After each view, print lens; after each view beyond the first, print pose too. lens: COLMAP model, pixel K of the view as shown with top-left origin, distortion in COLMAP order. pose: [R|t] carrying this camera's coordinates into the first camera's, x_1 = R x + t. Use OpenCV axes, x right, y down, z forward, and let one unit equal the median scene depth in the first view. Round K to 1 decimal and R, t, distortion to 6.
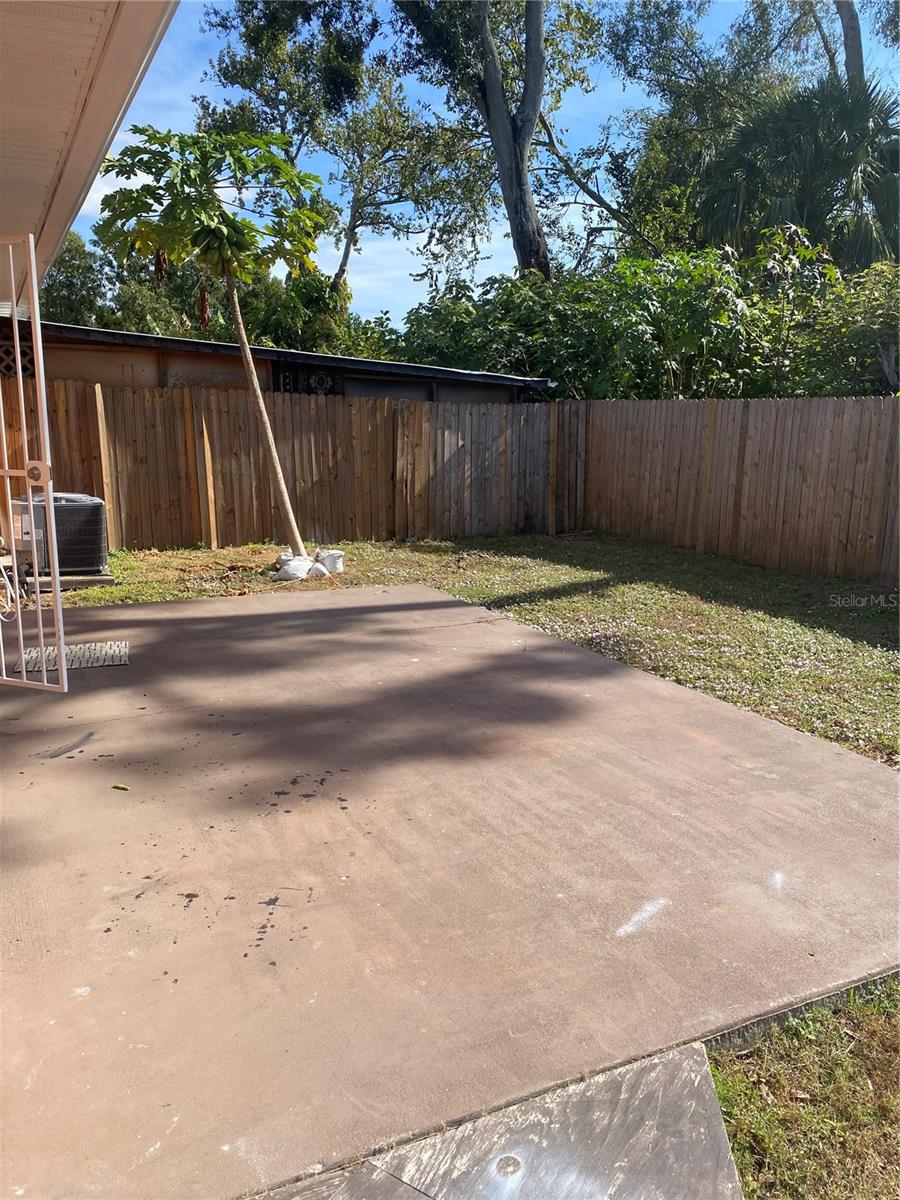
lens RADIAL K [[931.4, 0, 450.7], [0, 931.4, 600.0], [0, 0, 1]] dist [0.004622, -0.013665]
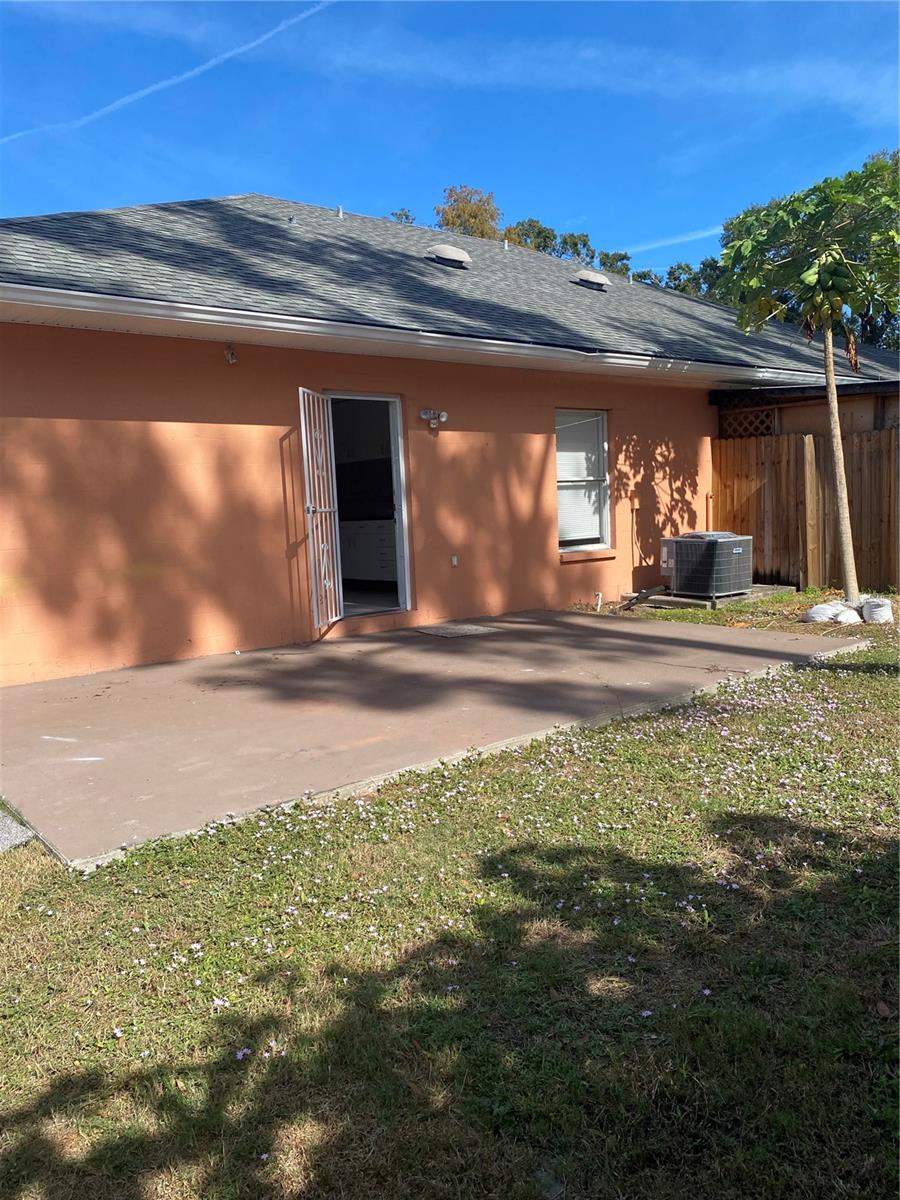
lens RADIAL K [[931.4, 0, 450.8], [0, 931.4, 600.0], [0, 0, 1]] dist [0.004622, -0.013665]
pose [[0.194948, 0.080431, -0.977510, 0.586856], [-0.144848, 0.988065, 0.052412, -0.034691], [0.970059, 0.131373, 0.204272, 0.371842]]
